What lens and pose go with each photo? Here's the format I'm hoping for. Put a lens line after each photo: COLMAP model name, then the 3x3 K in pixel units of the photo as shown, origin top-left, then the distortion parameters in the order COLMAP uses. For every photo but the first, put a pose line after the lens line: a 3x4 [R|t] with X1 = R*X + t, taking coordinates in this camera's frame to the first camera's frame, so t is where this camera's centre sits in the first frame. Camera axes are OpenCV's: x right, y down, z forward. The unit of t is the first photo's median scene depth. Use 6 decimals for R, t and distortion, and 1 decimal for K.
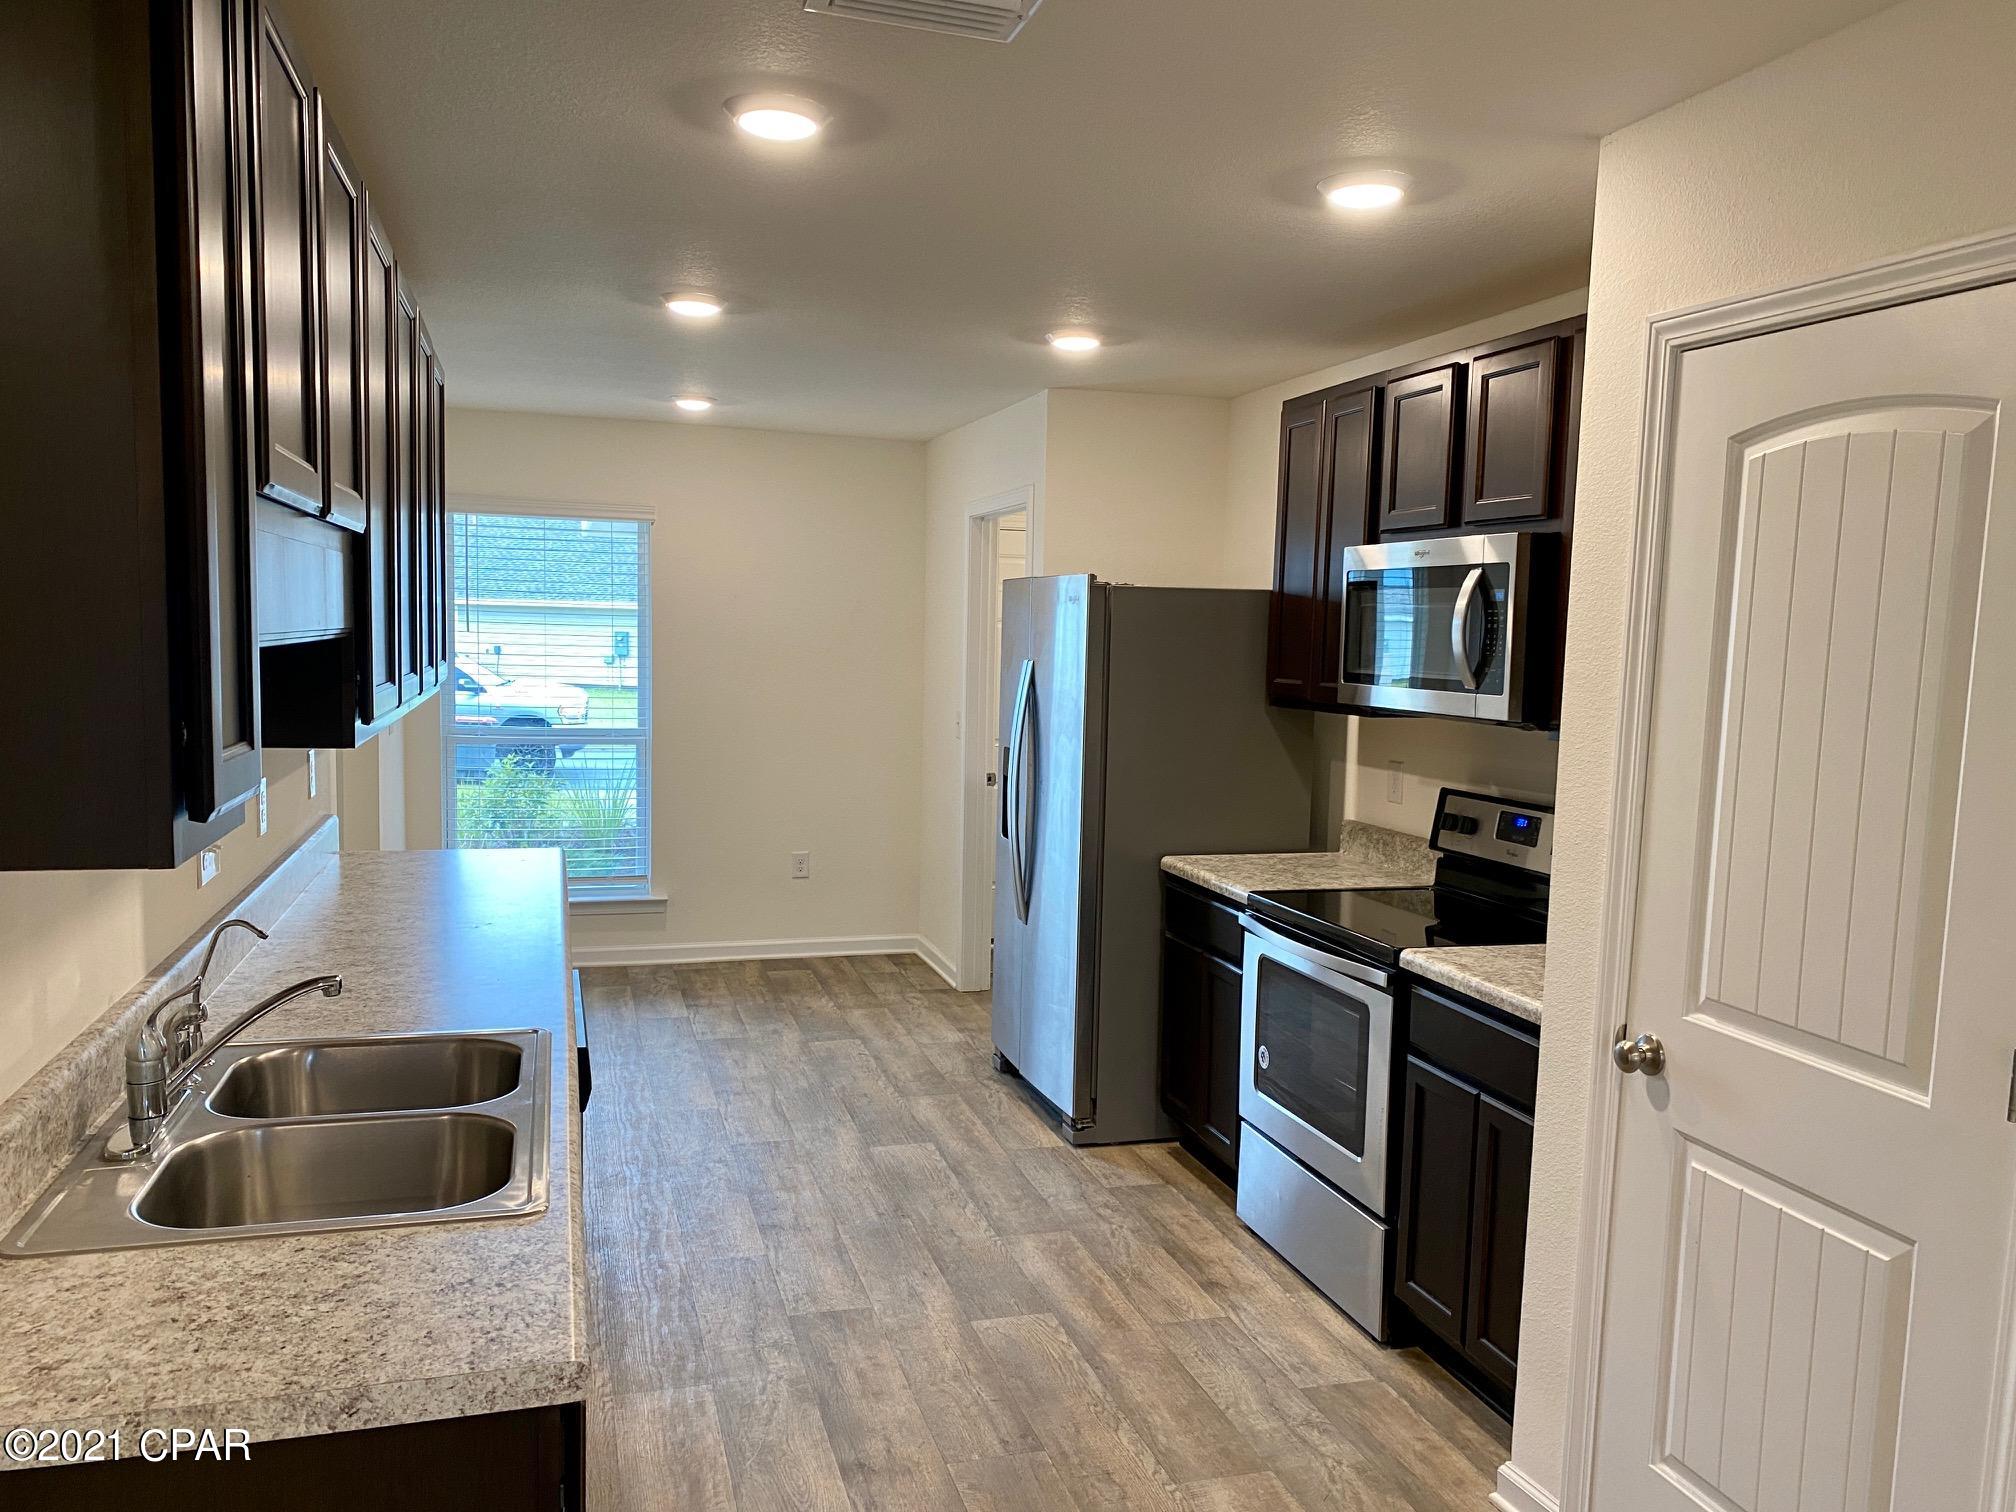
lens RADIAL K [[1540.6, 0, 1012.0], [0, 1540.6, 776.4], [0, 0, 1]] dist [0.067235, -0.060139]
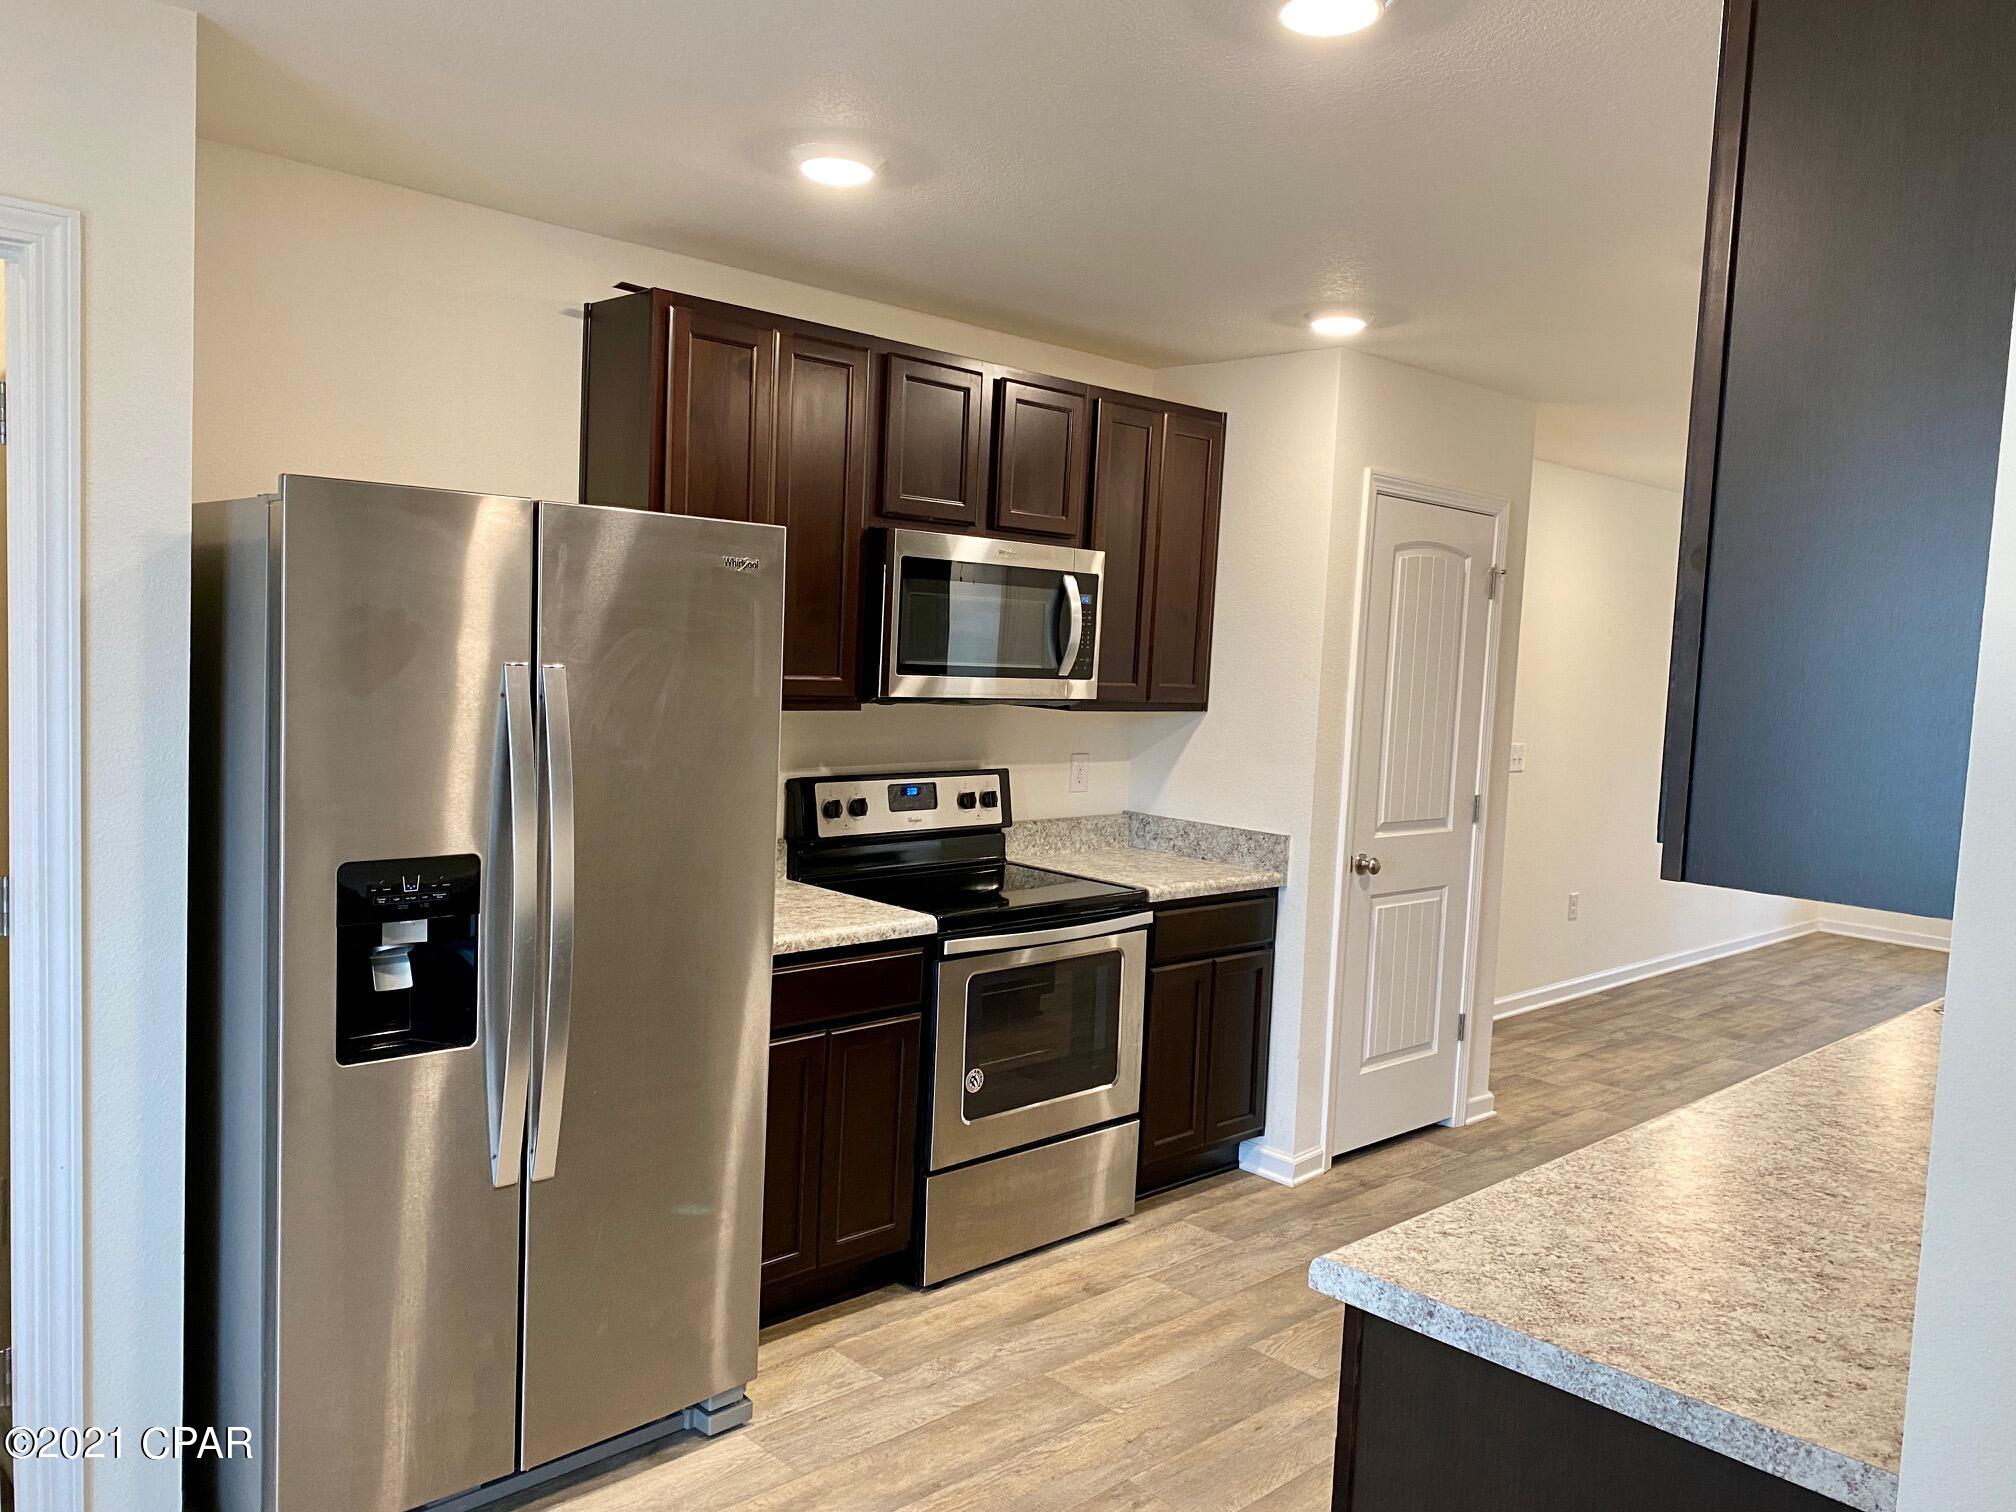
lens RADIAL K [[1540.6, 0, 1017.1], [0, 1540.6, 753.0], [0, 0, 1]] dist [0.067235, -0.060139]
pose [[-0.460798, -0.110530, 0.880596, -0.739278], [0.029505, 0.989758, 0.139671, -0.164038], [-0.887015, 0.090343, -0.452817, 1.574891]]
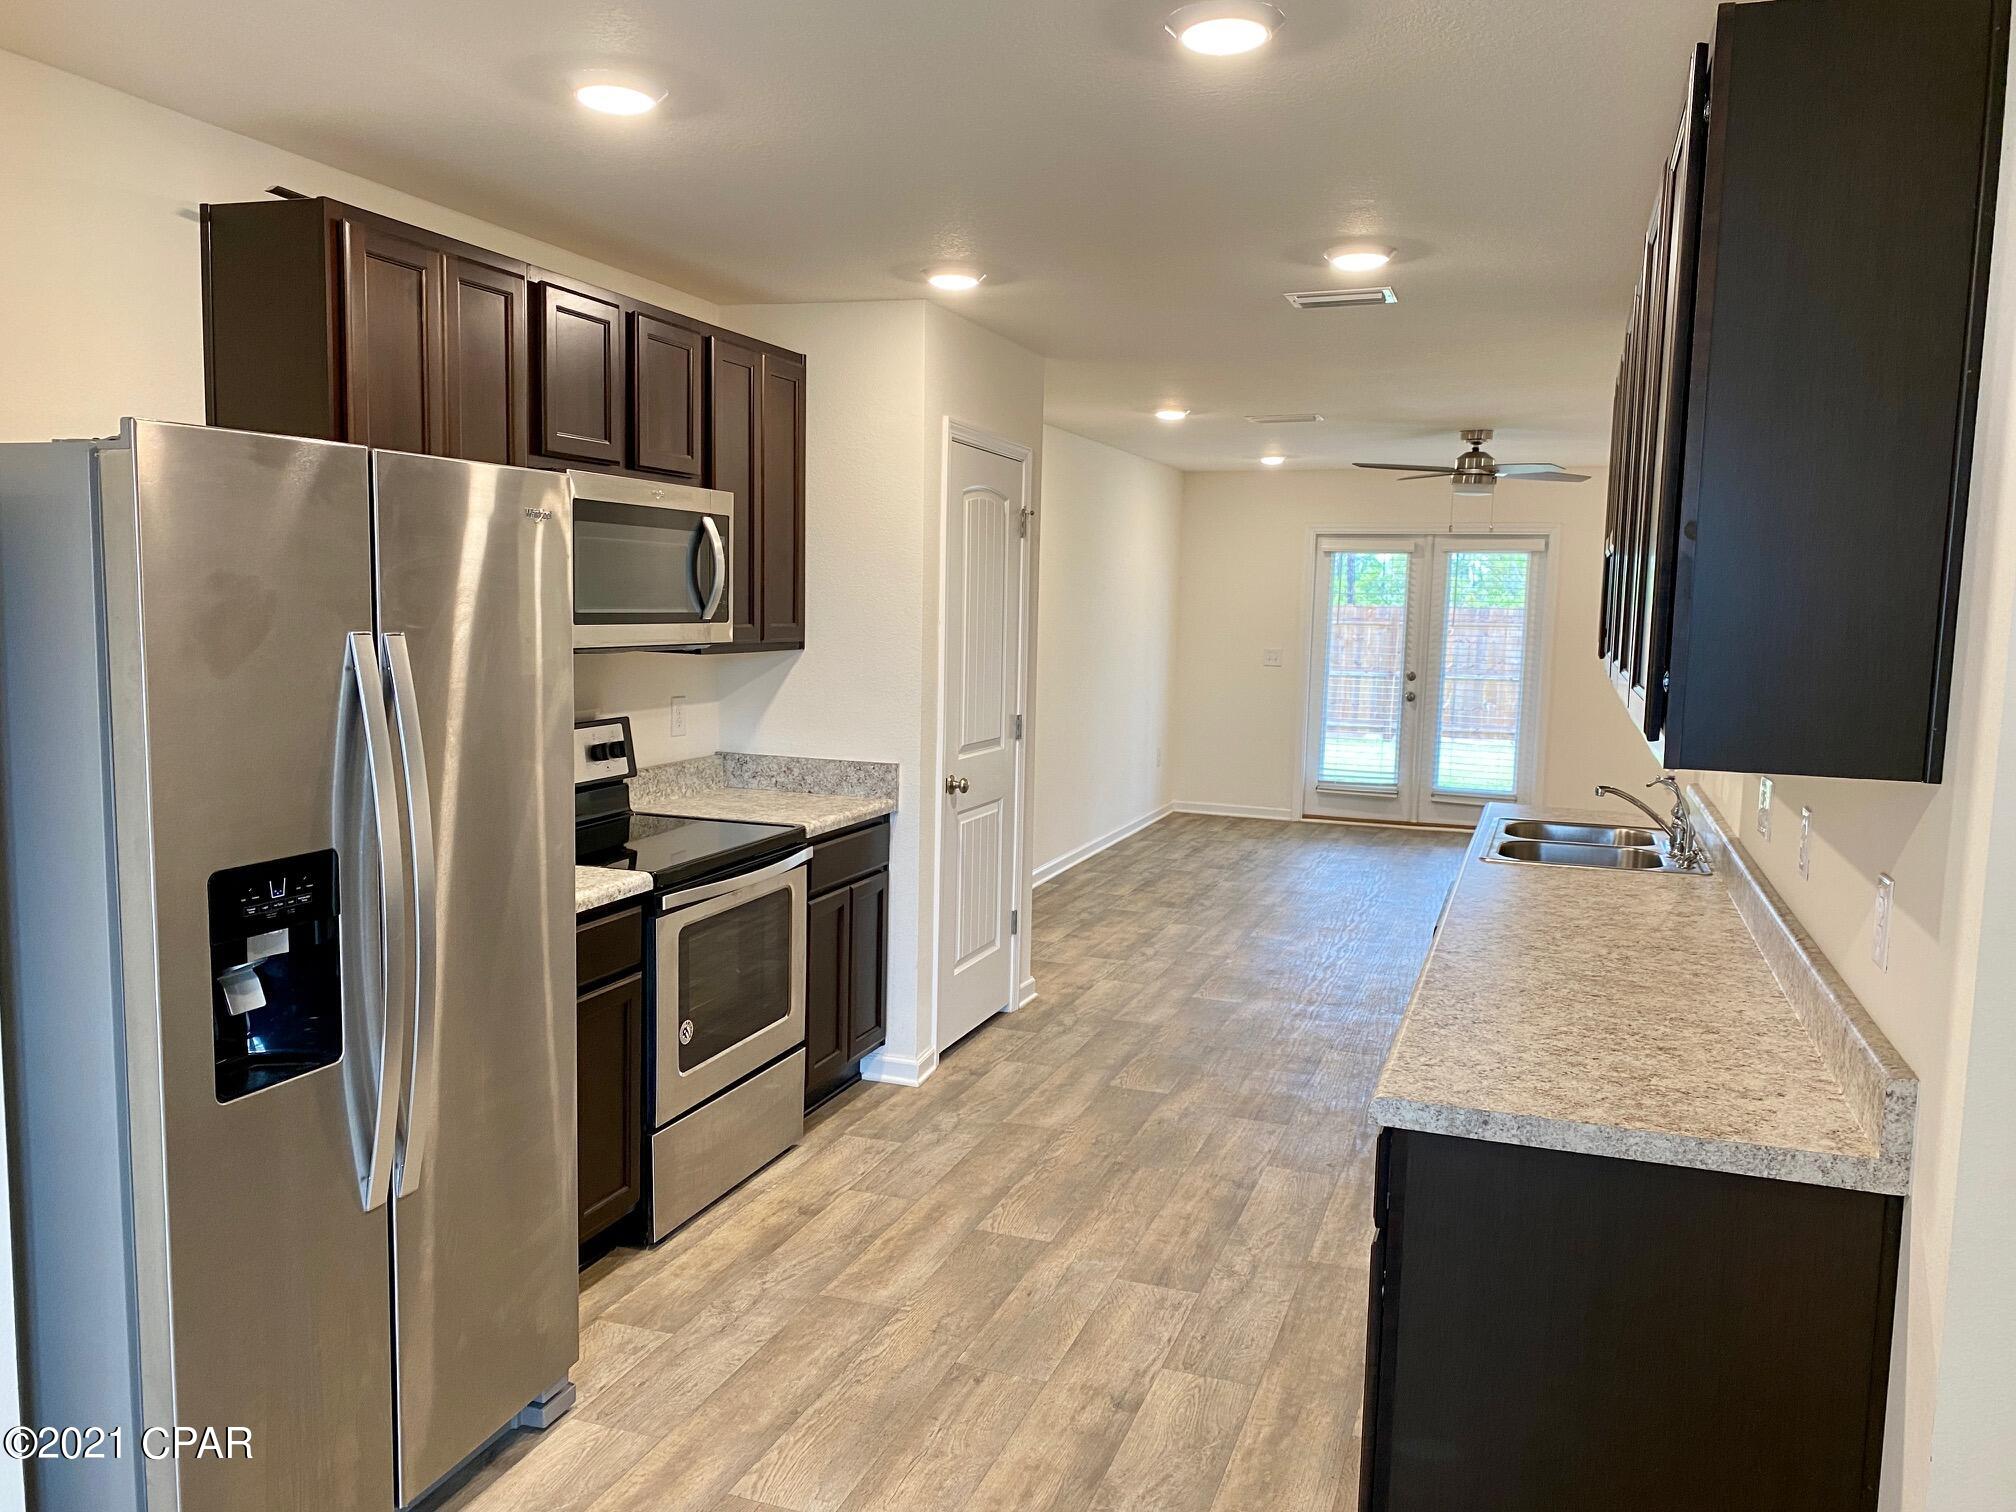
lens RADIAL K [[1540.6, 0, 1027.7], [0, 1540.6, 747.5], [0, 0, 1]] dist [0.067235, -0.060139]
pose [[-0.813035, -0.104052, 0.572841, -0.592014], [0.011593, 0.980812, 0.194610, -0.187986], [-0.582099, 0.164866, -0.796228, 1.817184]]
